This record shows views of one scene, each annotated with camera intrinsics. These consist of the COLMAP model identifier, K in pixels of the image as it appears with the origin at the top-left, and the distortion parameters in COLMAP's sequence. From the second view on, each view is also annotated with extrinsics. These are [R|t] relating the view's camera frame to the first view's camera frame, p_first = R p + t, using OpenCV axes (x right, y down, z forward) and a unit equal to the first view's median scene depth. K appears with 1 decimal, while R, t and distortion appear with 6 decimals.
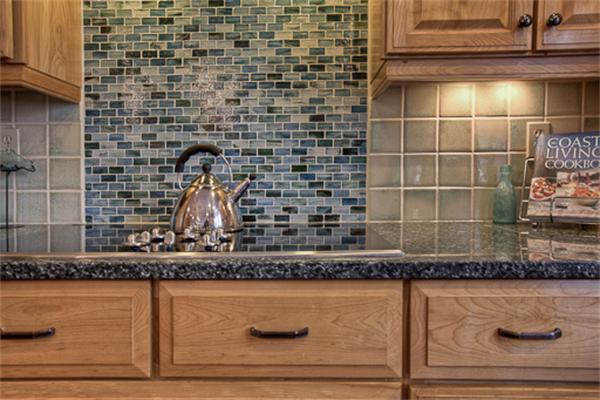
lens RADIAL K [[317.4, 0, 299.2], [0, 317.4, 192.2], [0, 0, 1]] dist [-0.024183, 0.000698]
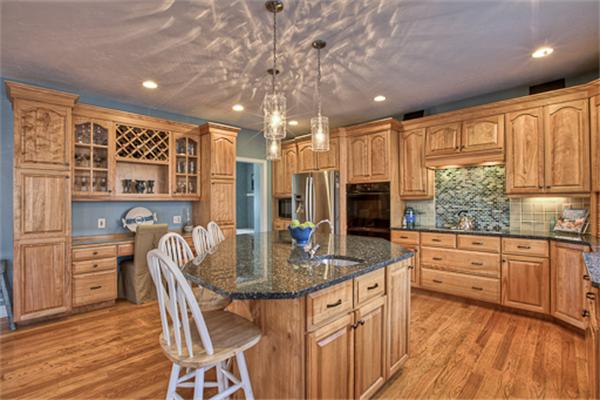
lens RADIAL K [[297.8, 0, 300.0], [0, 297.8, 200.0], [0, 0, 1]] dist [0.002107, 0.001321]
pose [[0.715385, -0.001003, -0.698730, 0.942981], [-0.009866, 0.999885, -0.011536, -0.200536], [0.698661, 0.015147, 0.715292, -3.491011]]
